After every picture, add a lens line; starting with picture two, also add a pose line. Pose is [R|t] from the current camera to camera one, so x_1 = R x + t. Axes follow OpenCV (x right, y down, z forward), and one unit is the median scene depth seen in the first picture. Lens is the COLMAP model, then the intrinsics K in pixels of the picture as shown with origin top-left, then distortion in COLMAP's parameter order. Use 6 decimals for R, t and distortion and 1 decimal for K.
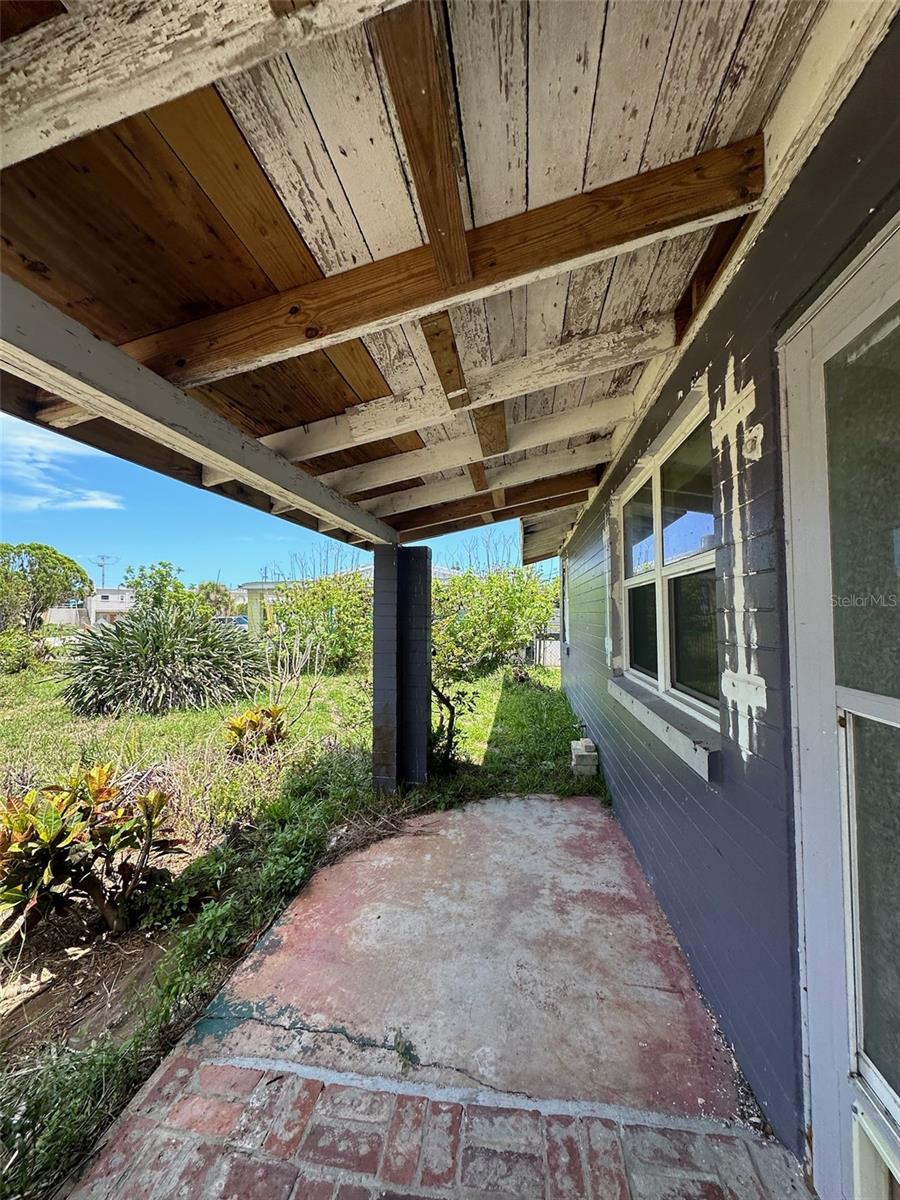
lens RADIAL K [[478.4, 0, 452.9], [0, 478.4, 595.9], [0, 0, 1]] dist [-0.005458, 0.001172]
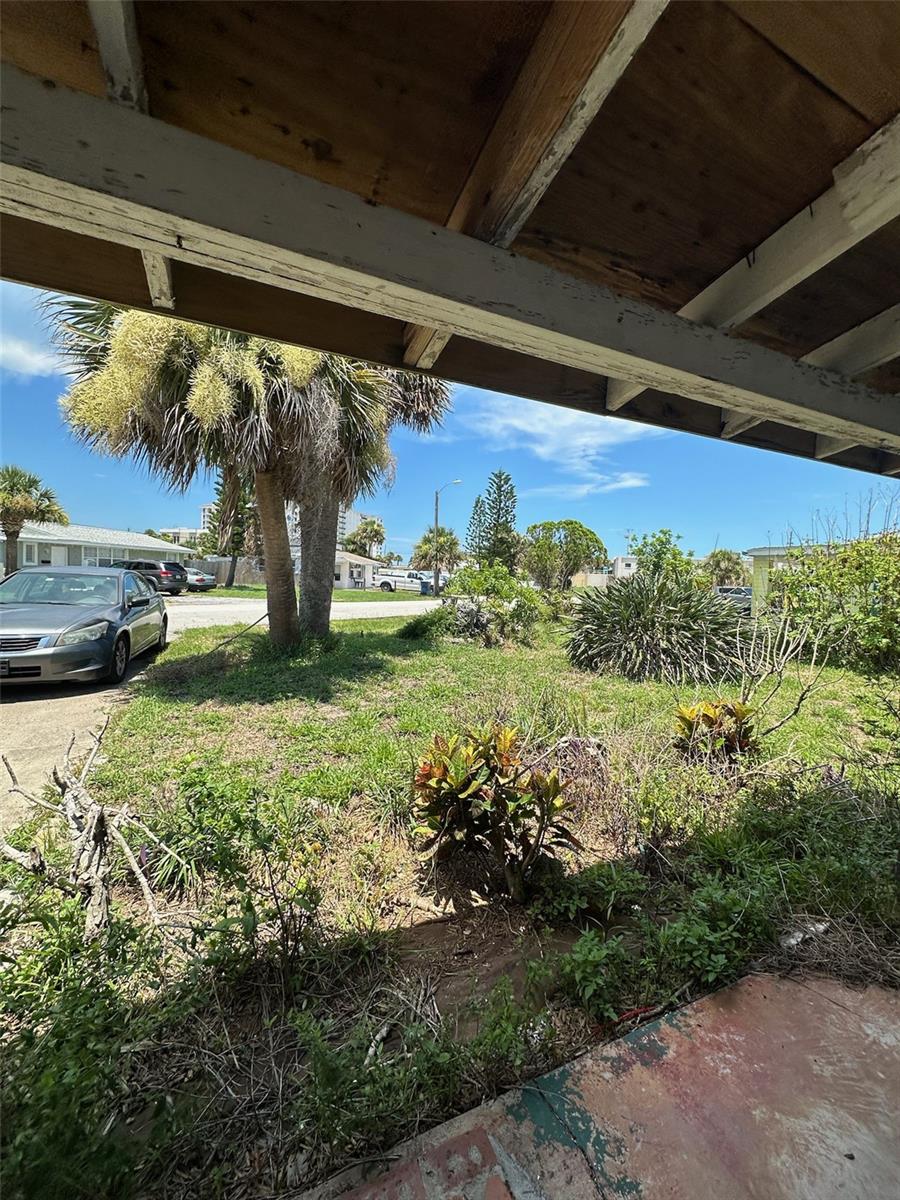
lens RADIAL K [[478.4, 0, 449.2], [0, 478.4, 600.0], [0, 0, 1]] dist [-0.005458, 0.001172]
pose [[0.545333, 0.069216, -0.835357, 0.000444], [-0.007424, 0.996945, 0.077758, 0.008500], [0.838187, -0.036202, 0.544181, 0.194635]]
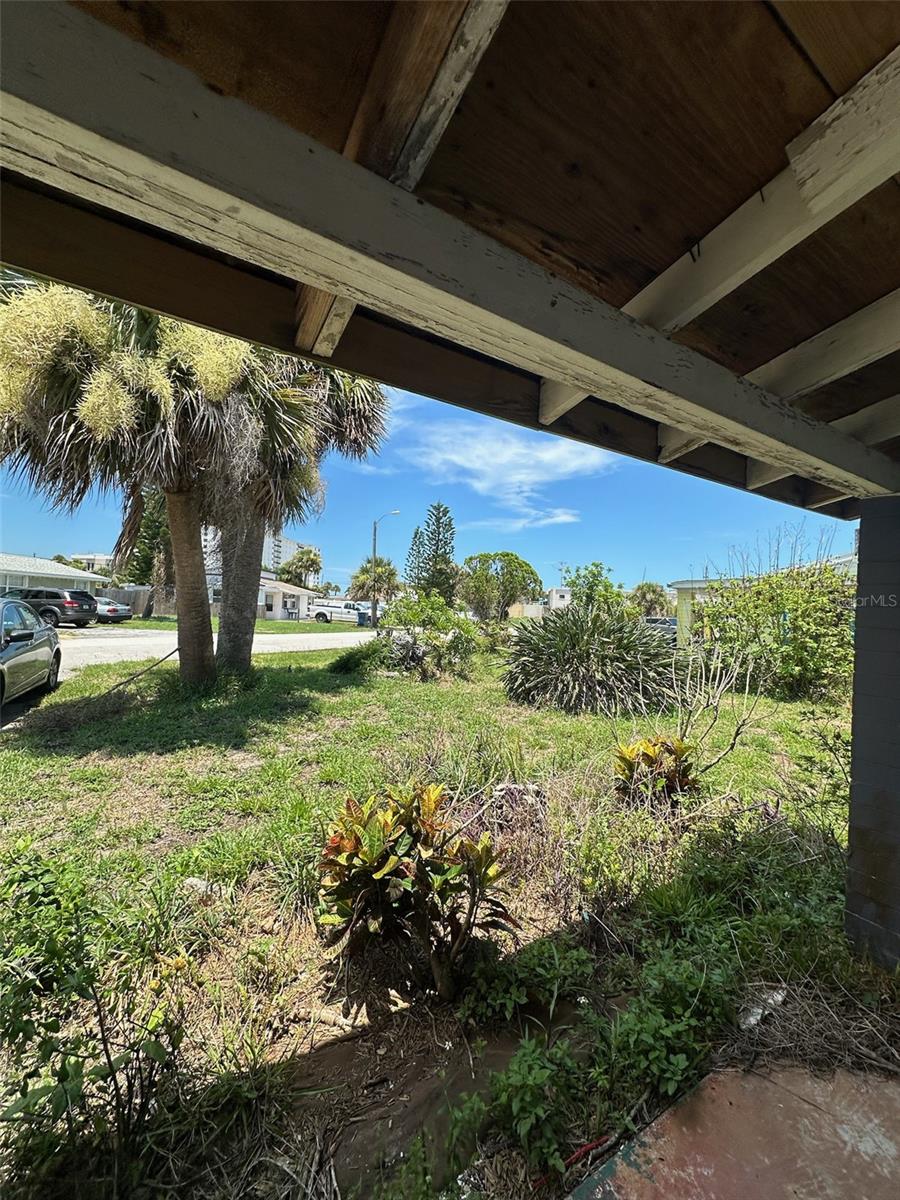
lens RADIAL K [[478.4, 0, 449.2], [0, 478.4, 601.3], [0, 0, 1]] dist [-0.005458, 0.001172]
pose [[0.645937, 0.019868, -0.763133, -0.043361], [-0.012951, 0.999803, 0.015068, 0.008386], [0.763281, 0.000151, 0.646066, 0.248686]]
